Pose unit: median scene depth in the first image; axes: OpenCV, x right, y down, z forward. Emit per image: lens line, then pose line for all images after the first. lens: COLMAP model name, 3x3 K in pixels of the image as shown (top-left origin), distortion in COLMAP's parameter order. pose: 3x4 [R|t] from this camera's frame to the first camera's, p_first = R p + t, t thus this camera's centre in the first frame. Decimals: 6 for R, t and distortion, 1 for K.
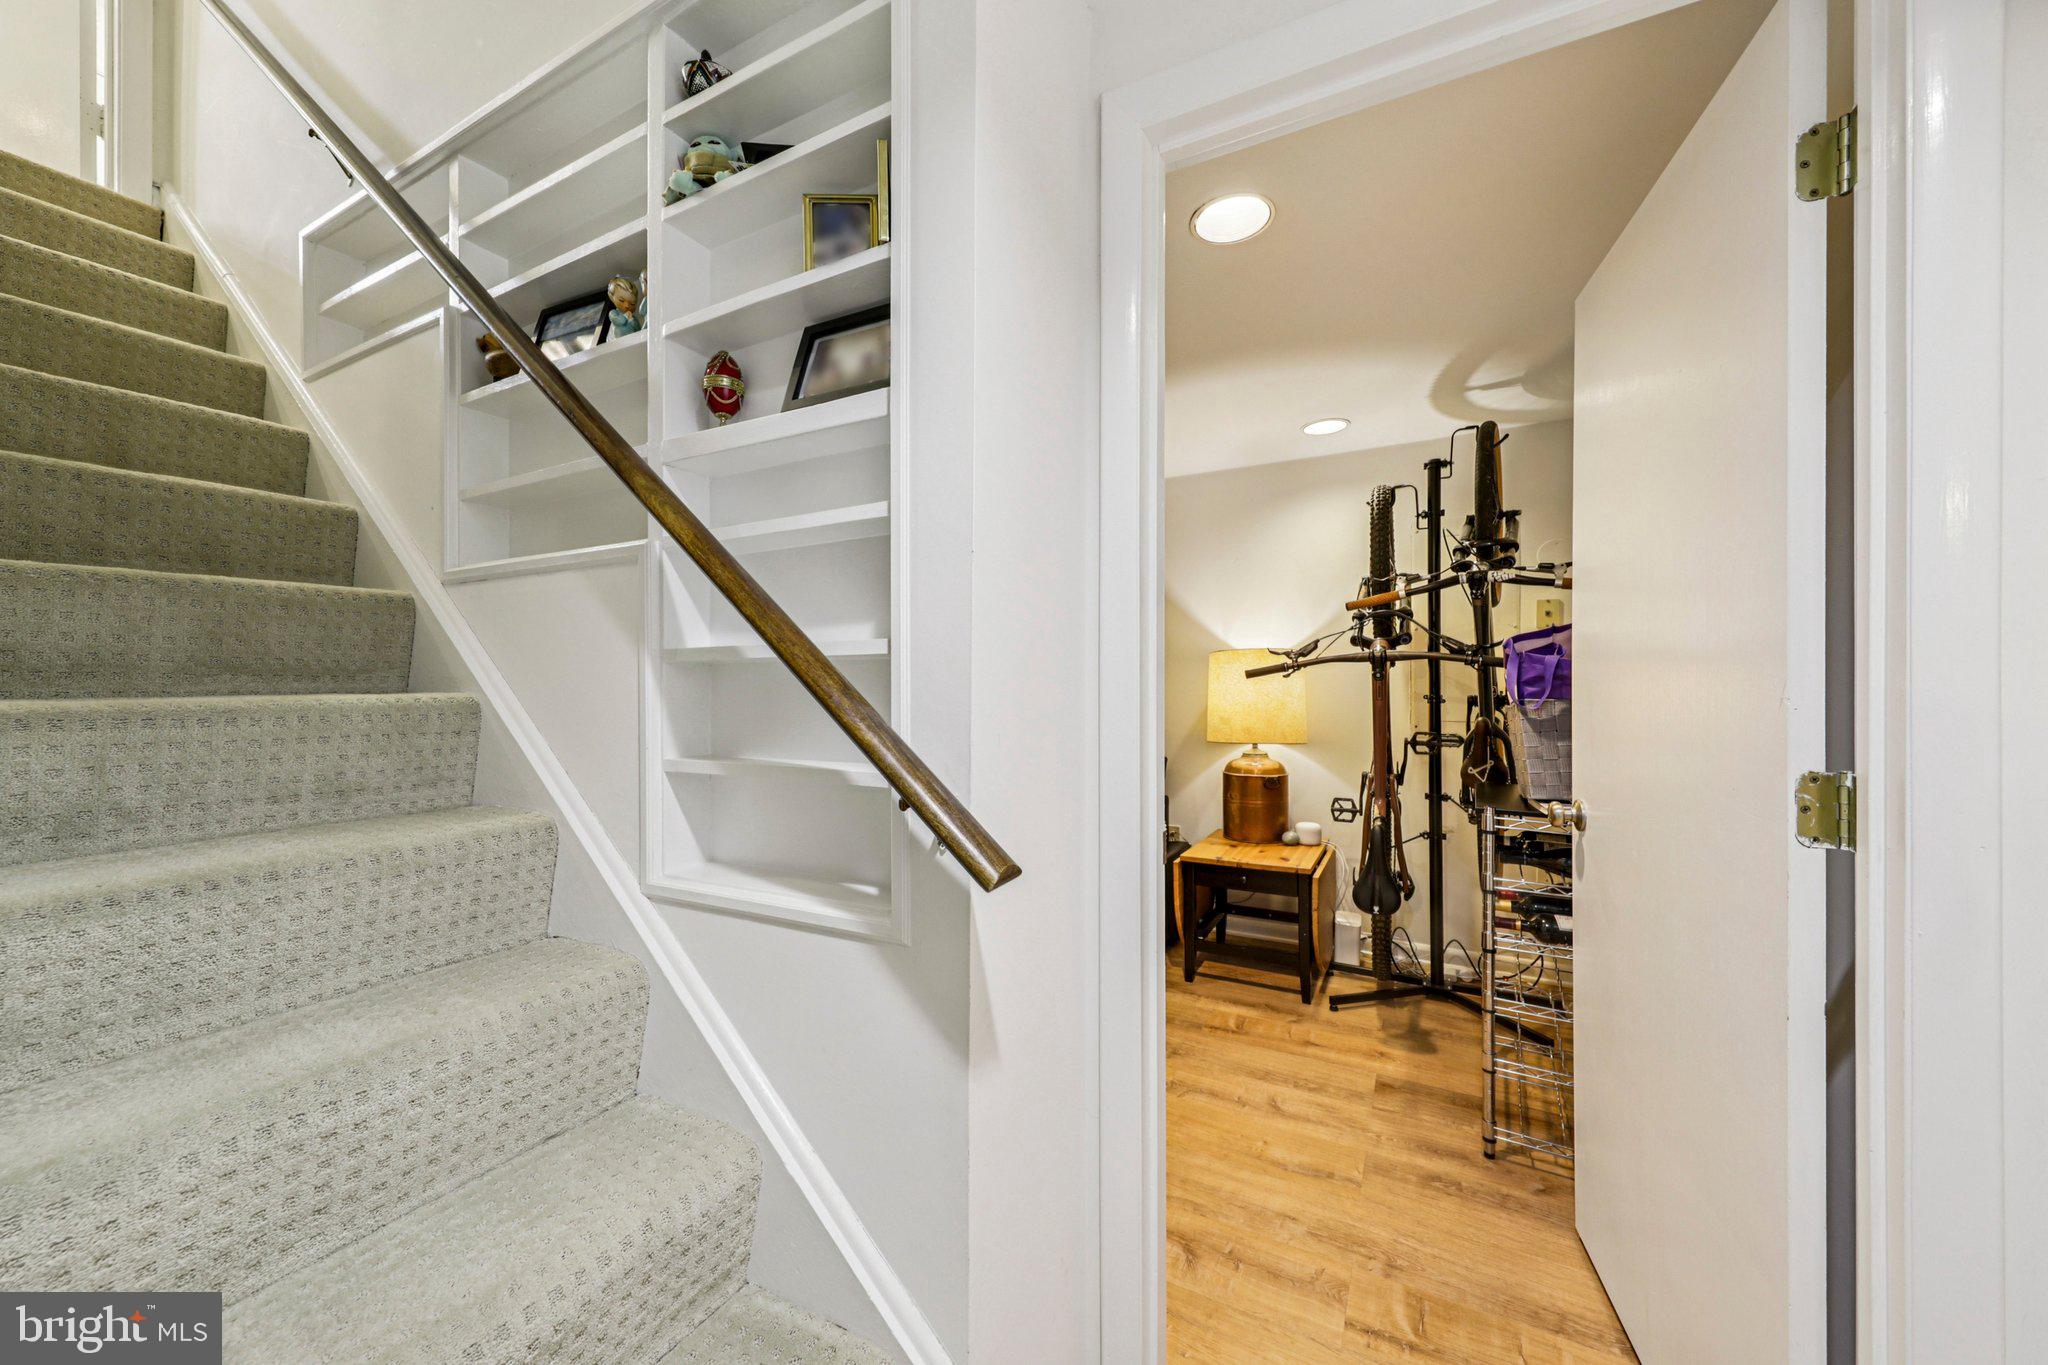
lens RADIAL K [[727.0, 0, 1011.0], [0, 727.0, 687.9], [0, 0, 1]] dist [0.003673, -0.003442]
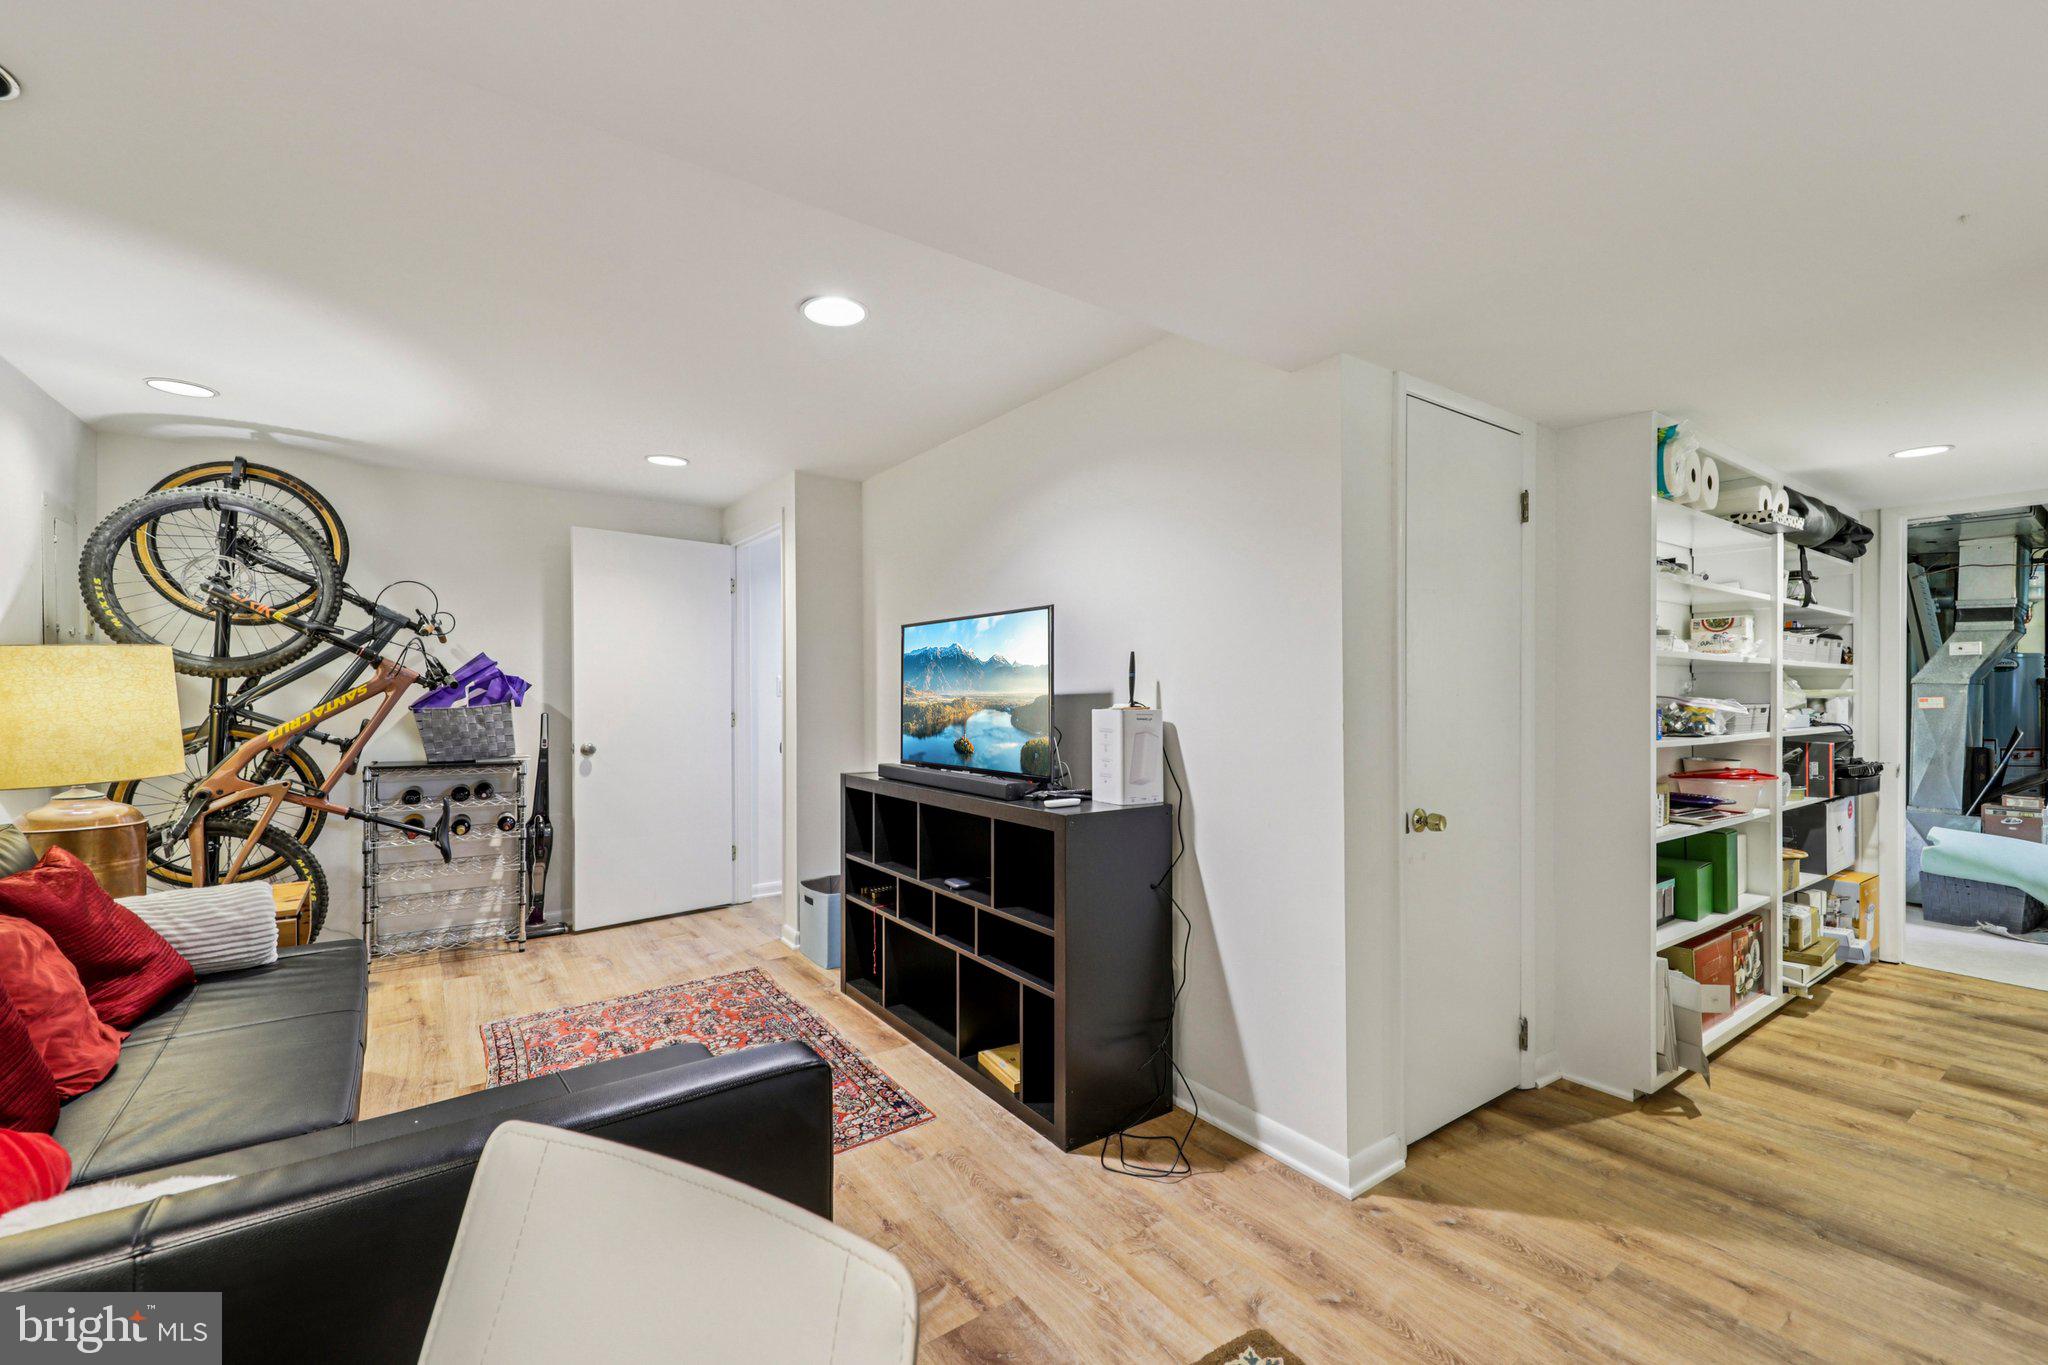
lens RADIAL K [[842.3, 0, 1022.6], [0, 842.3, 692.4], [0, 0, 1]] dist [0.005599, -0.000983]
pose [[-0.894903, 0.001812, 0.446257, -1.266483], [0.003267, 0.999992, 0.002492, -0.009219], [-0.446249, 0.003688, -0.894901, 2.083465]]
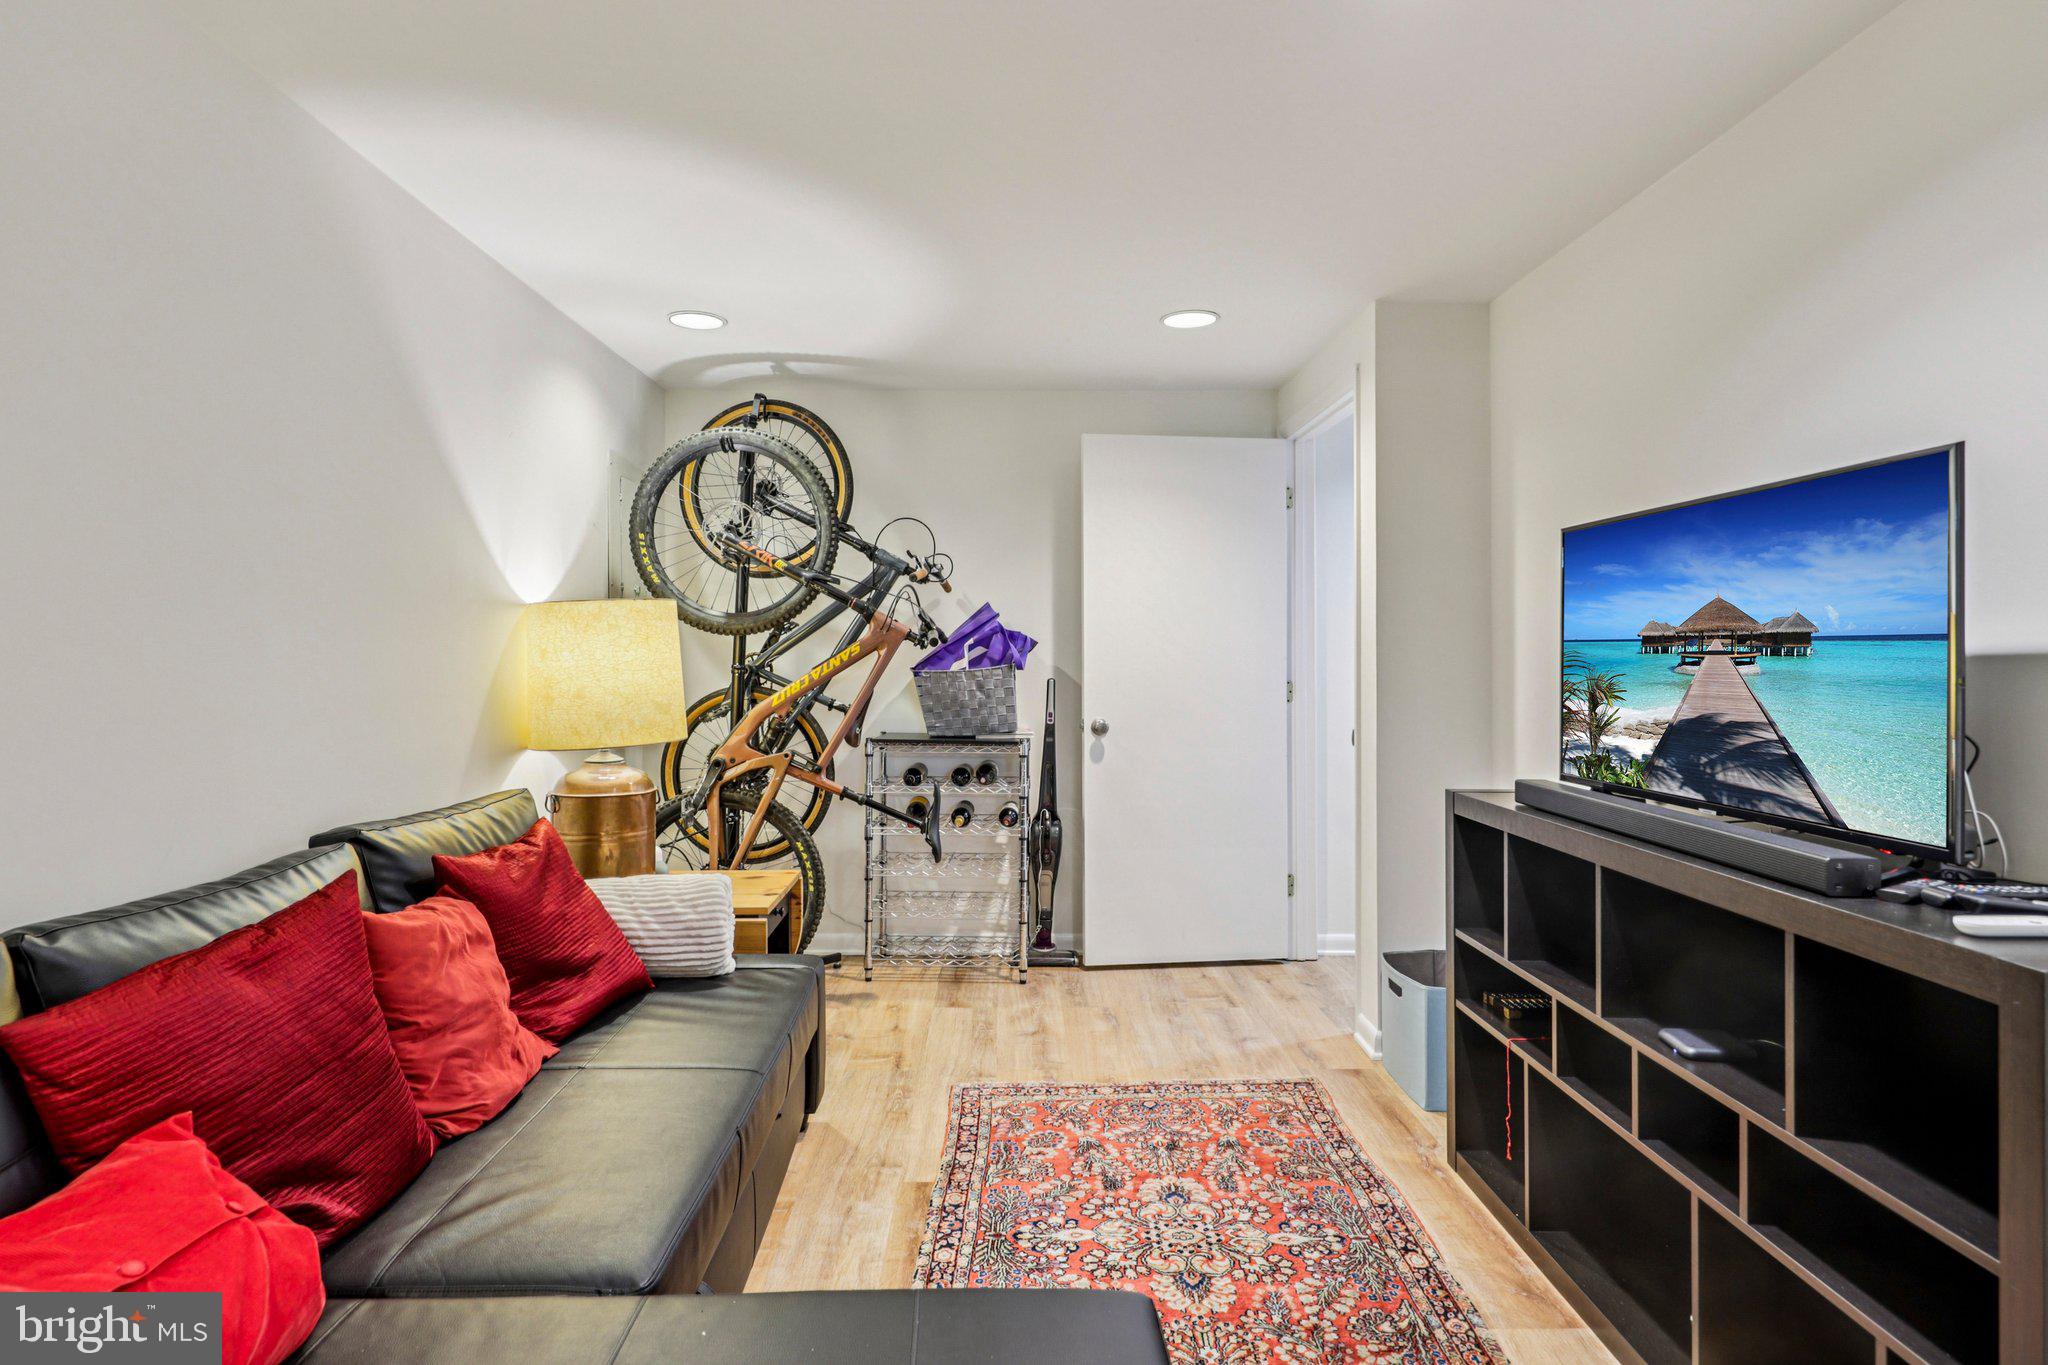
lens RADIAL K [[1065.7, 0, 1028.0], [0, 1065.7, 653.8], [0, 0, 1]] dist [0.020108, -0.001411]
pose [[-0.481729, 0.001070, 0.876320, -1.061262], [0.002706, 0.999996, 0.000266, -0.005164], [-0.876316, 0.002500, -0.481730, 1.785249]]
